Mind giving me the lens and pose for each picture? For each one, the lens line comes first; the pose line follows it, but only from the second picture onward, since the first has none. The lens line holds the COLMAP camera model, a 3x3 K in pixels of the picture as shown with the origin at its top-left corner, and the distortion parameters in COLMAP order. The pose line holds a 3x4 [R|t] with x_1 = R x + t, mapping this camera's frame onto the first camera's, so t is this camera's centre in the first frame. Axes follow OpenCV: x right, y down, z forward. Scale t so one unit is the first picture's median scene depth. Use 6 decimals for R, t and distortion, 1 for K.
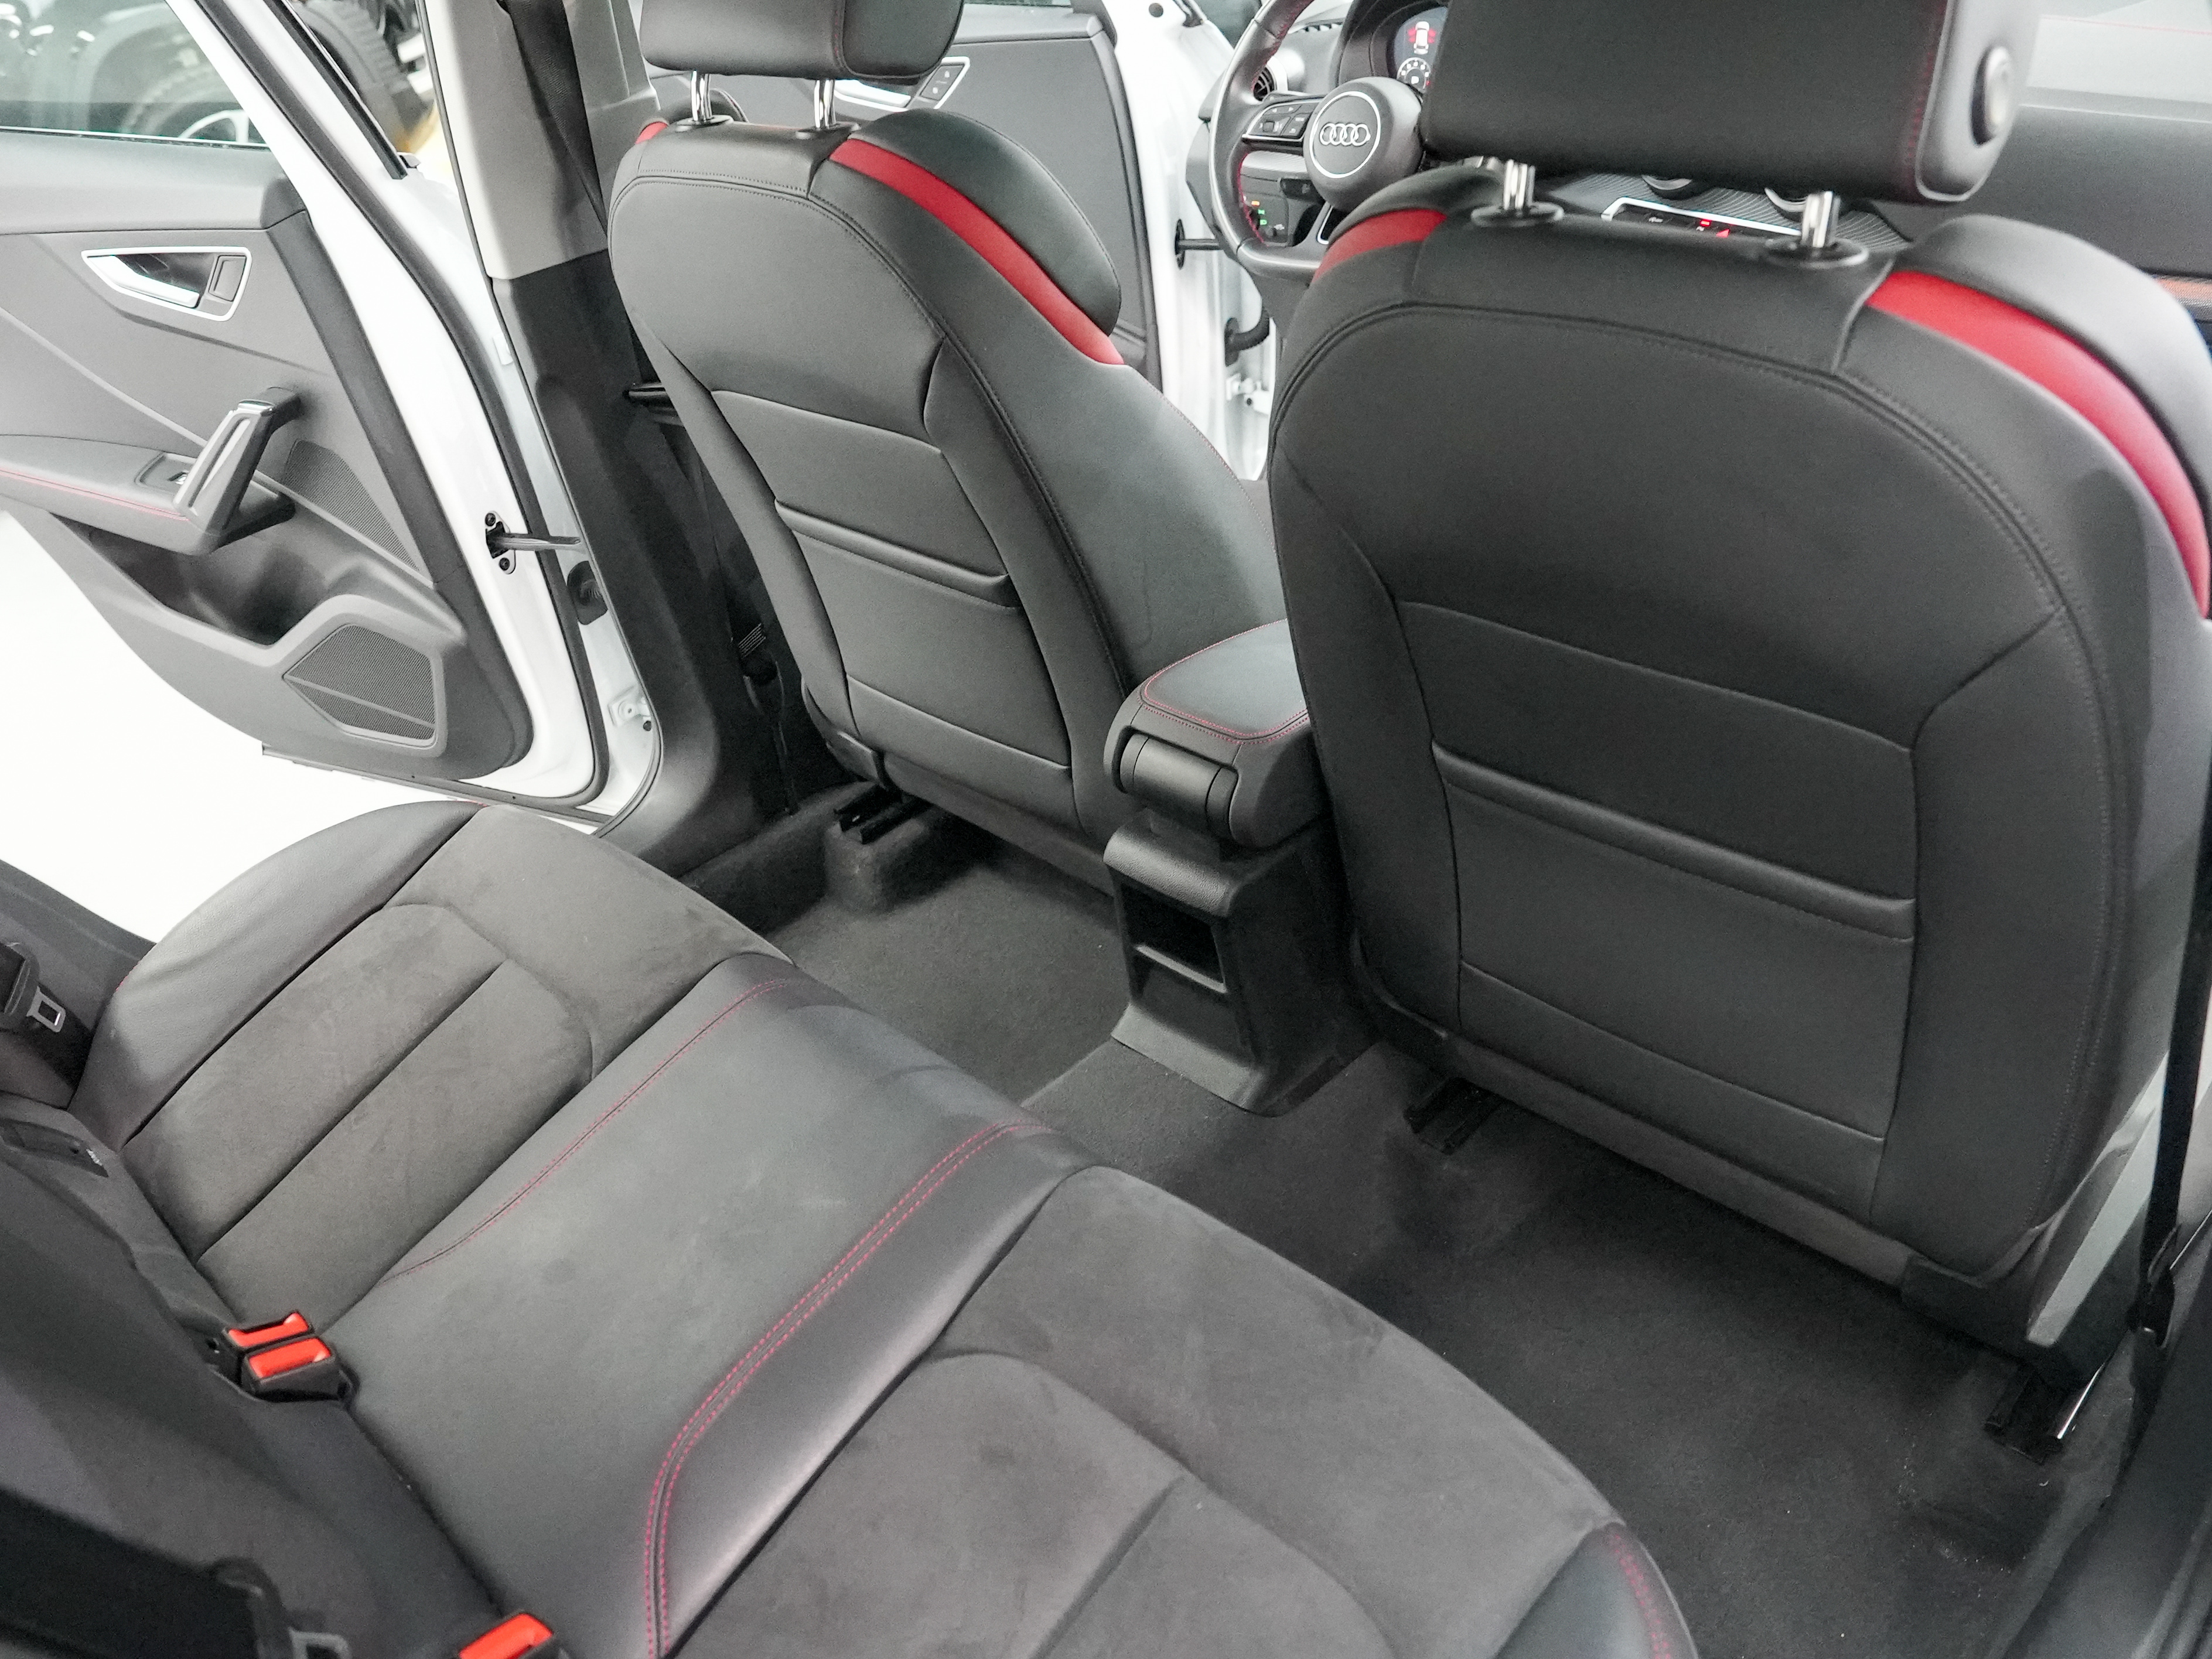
lens RADIAL K [[1668.4, 0, 1106.0], [0, 1668.4, 829.5], [0, 0, 1]] dist [-0.138393, 0.106411]
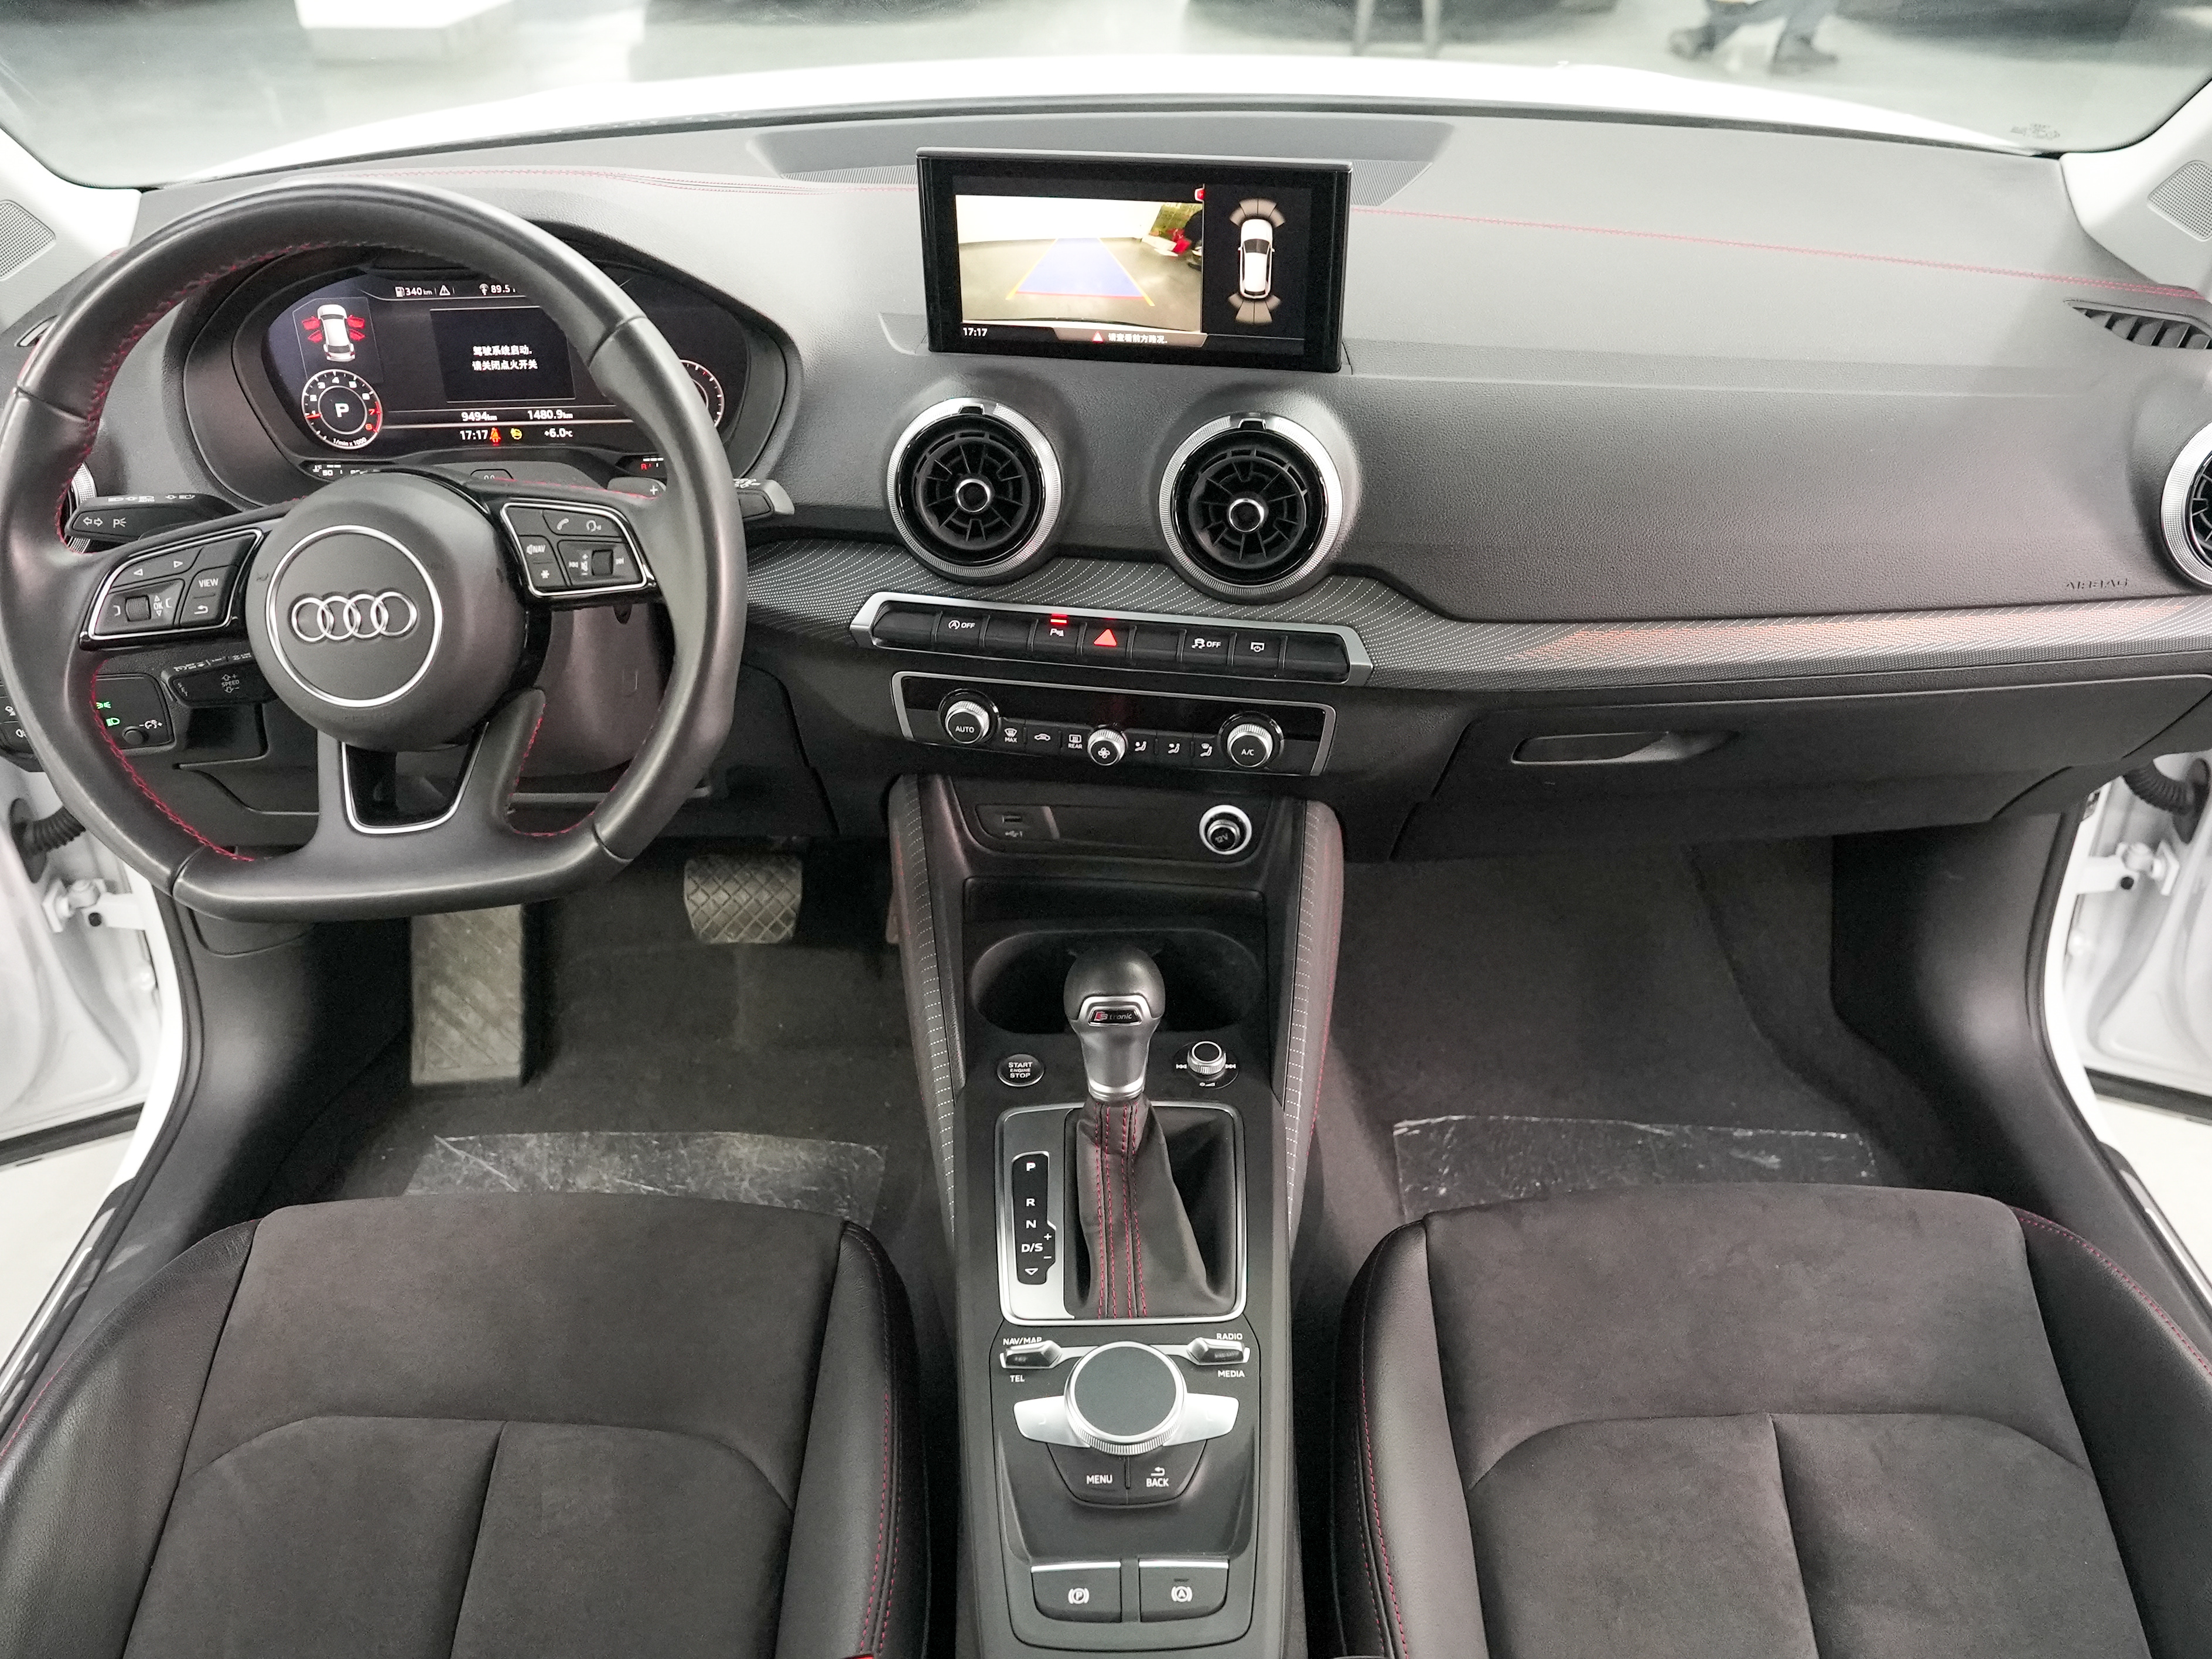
lens RADIAL K [[1668.4, 0, 1106.0], [0, 1668.4, 829.5], [0, 0, 1]] dist [-0.138393, 0.106411]
pose [[0.689400, -0.345384, 0.636740, -0.022599], [0.344962, 0.929475, 0.130680, -0.338594], [-0.636969, 0.129560, 0.759924, 0.488218]]
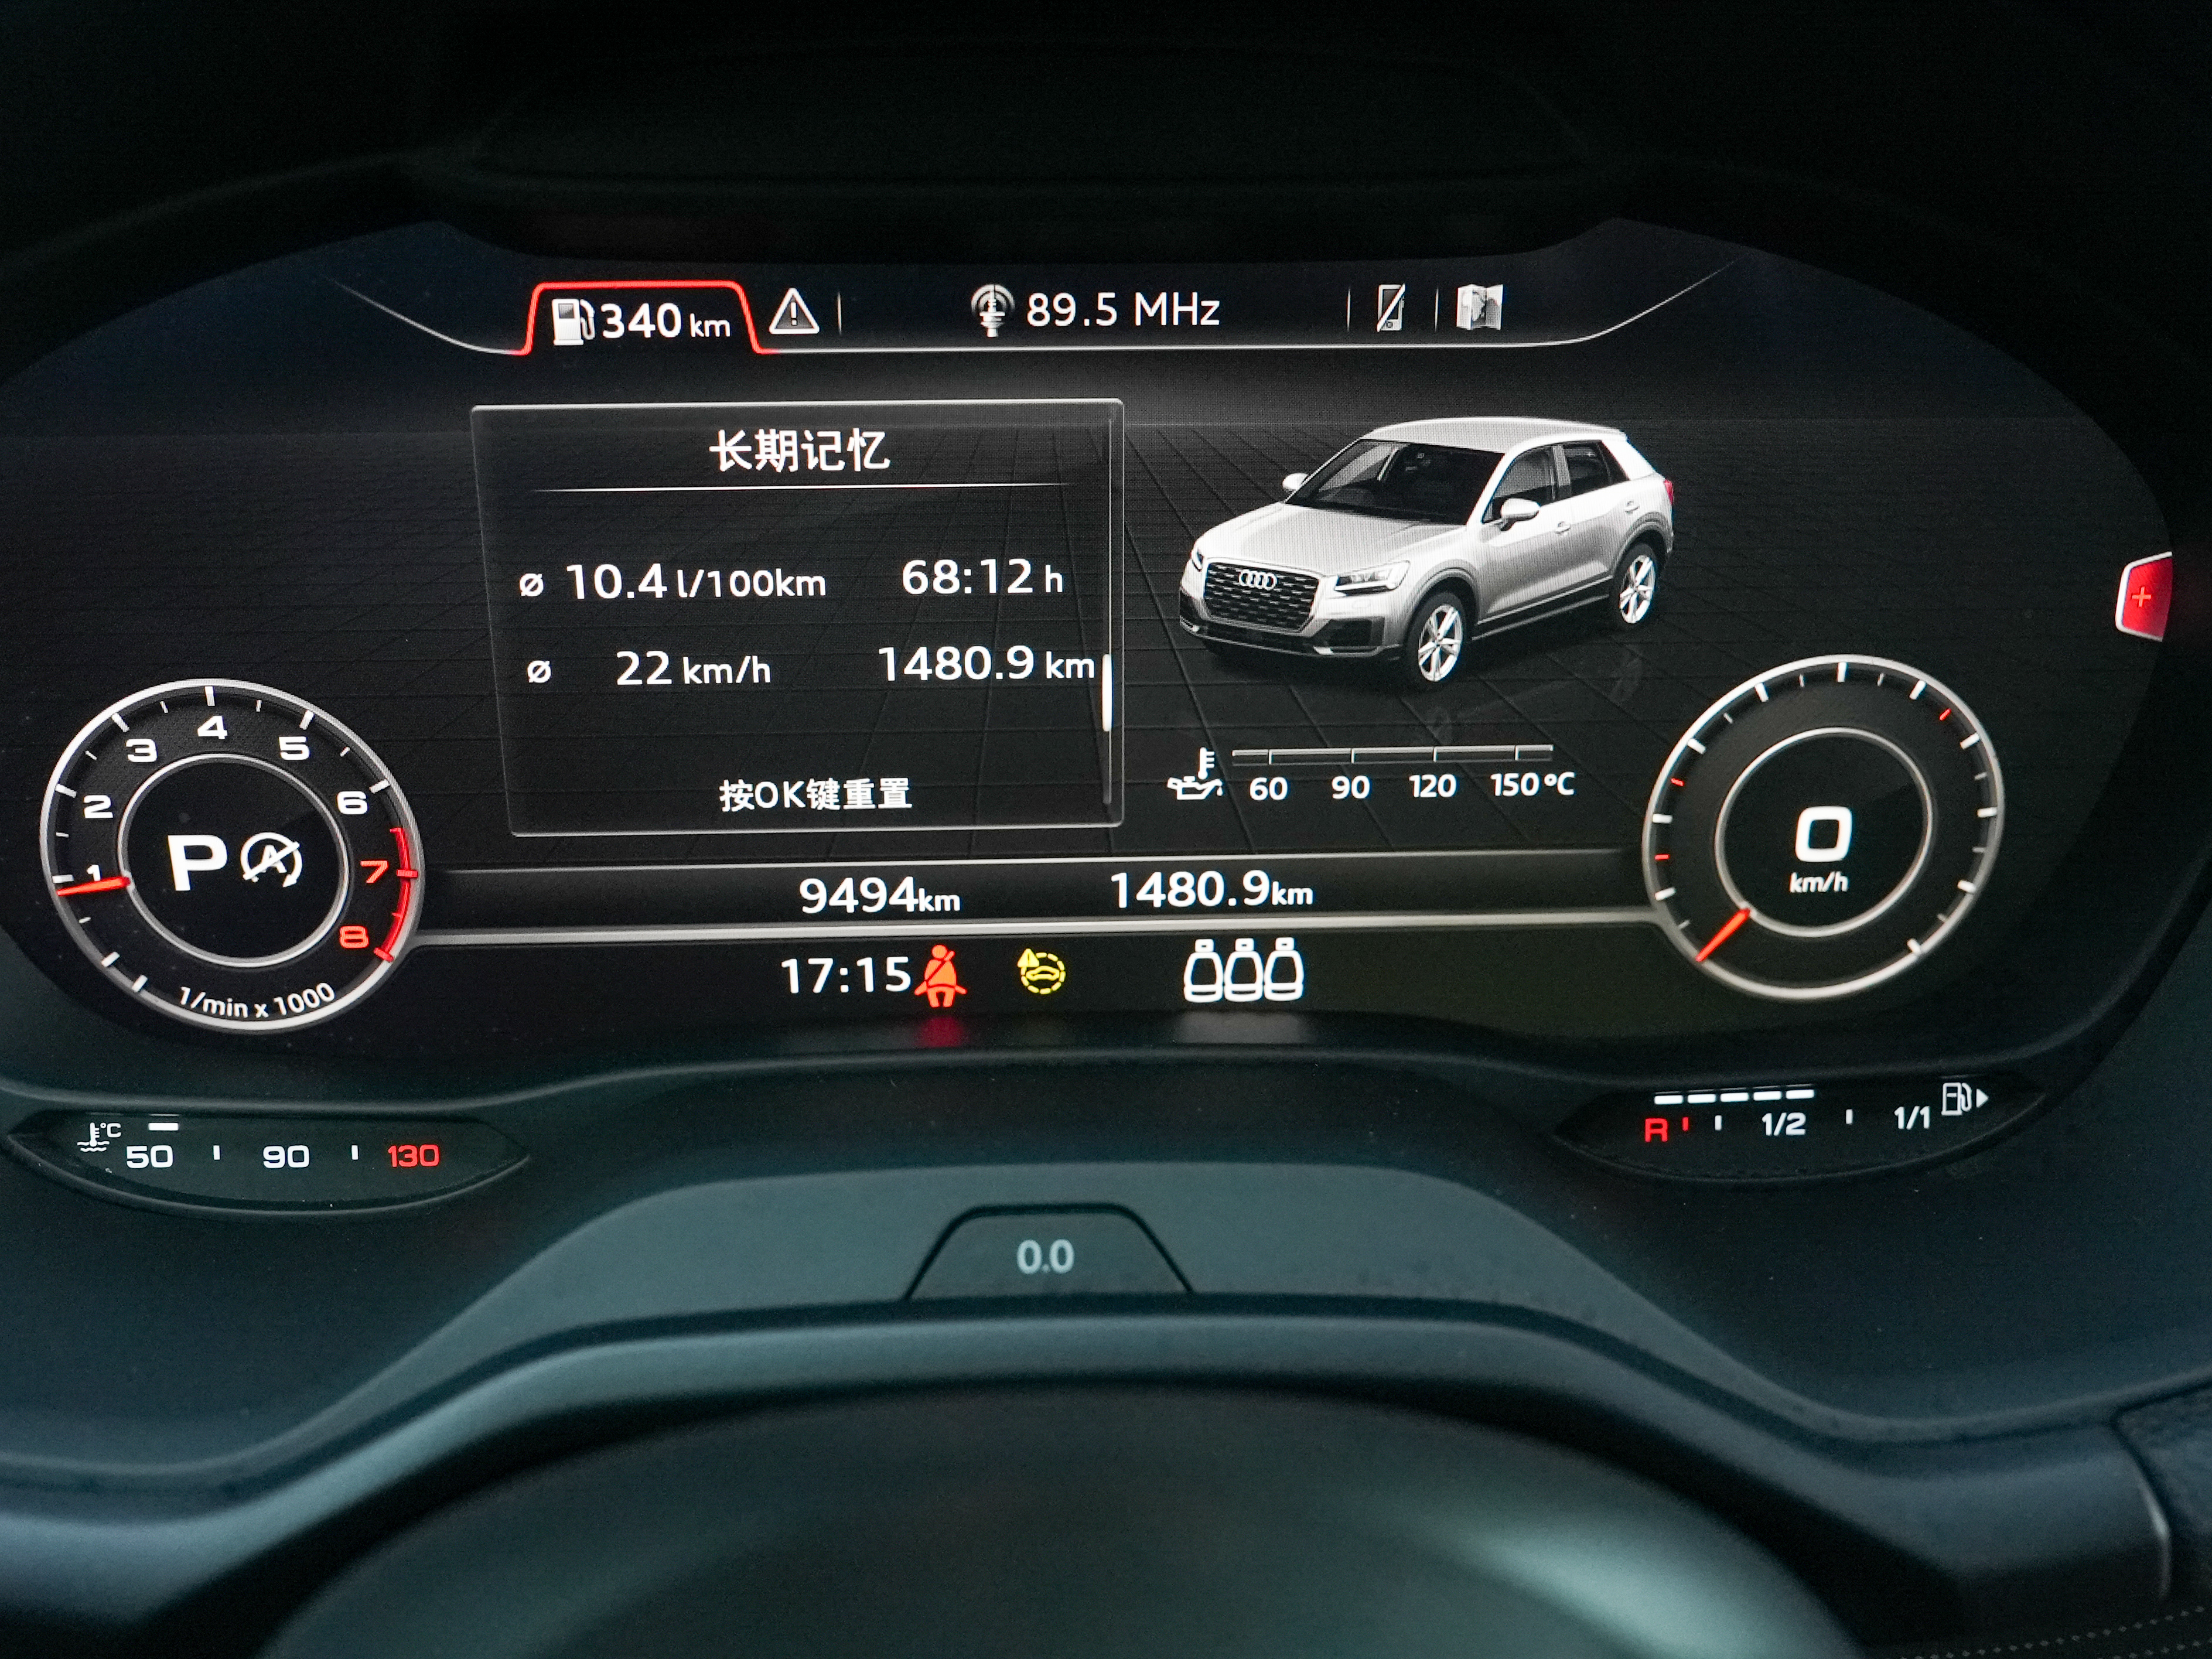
lens RADIAL K [[2273.7, 0, 1106.0], [0, 2273.7, 829.5], [0, 0, 1]] dist [-0.021398, -0.004637]
pose [[0.678192, -0.234295, 0.696536, 0.130251], [0.352314, 0.935452, -0.028375, -0.467441], [-0.644927, 0.264643, 0.716961, 0.903647]]
